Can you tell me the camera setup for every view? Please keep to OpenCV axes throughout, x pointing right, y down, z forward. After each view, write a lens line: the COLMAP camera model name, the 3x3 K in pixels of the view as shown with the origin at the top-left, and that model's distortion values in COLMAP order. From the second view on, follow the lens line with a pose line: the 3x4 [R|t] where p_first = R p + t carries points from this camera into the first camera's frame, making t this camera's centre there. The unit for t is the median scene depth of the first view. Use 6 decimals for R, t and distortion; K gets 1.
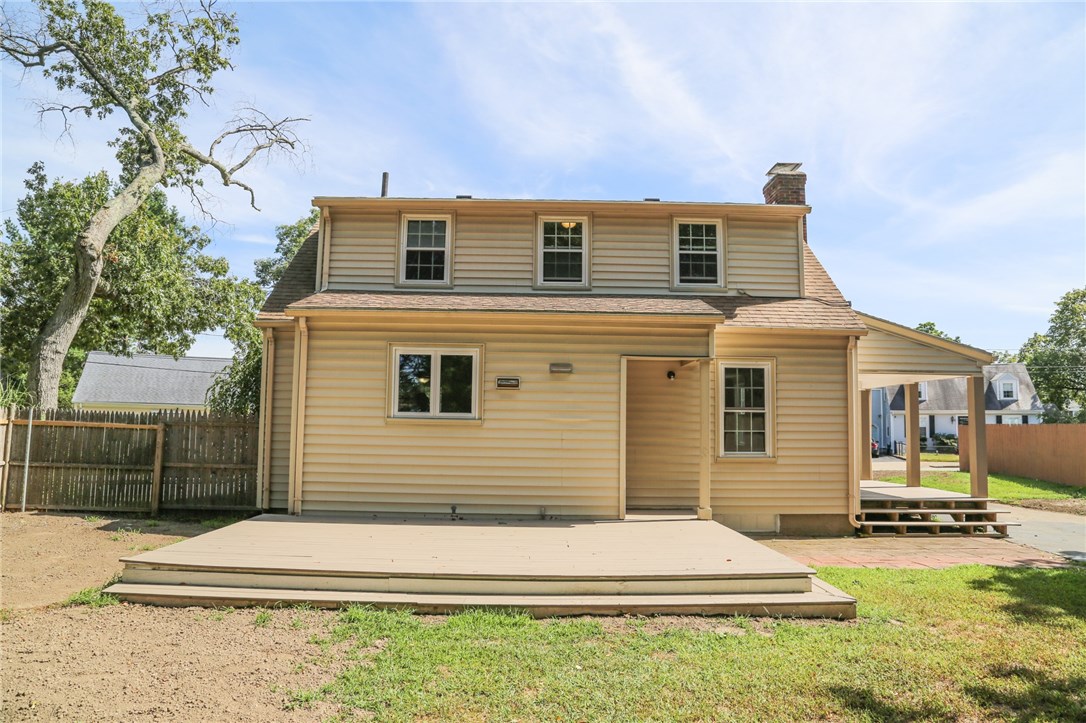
lens RADIAL K [[731.0, 0, 587.3], [0, 731.0, 356.7], [0, 0, 1]] dist [-0.089817, 0.025048]
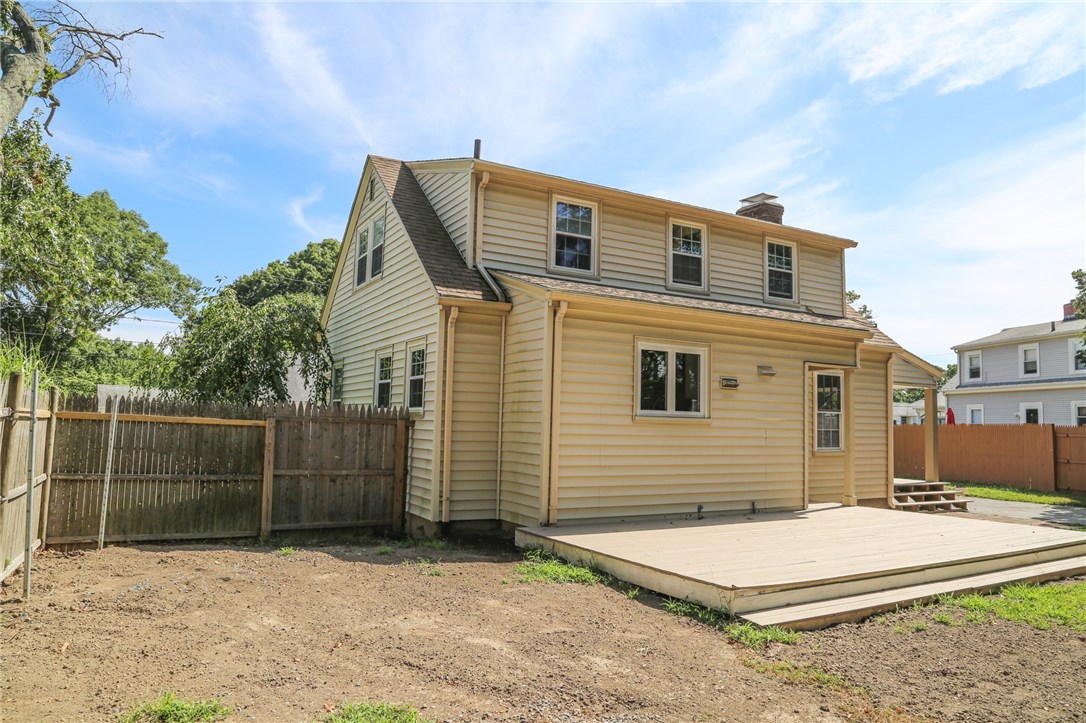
lens RADIAL K [[731.0, 0, 543.6], [0, 731.0, 357.9], [0, 0, 1]] dist [-0.089817, 0.025048]
pose [[0.886290, 0.050205, 0.460402, -0.718368], [-0.056147, 0.998422, -0.000790, 0.014025], [-0.459715, -0.025150, 0.887710, 0.186301]]
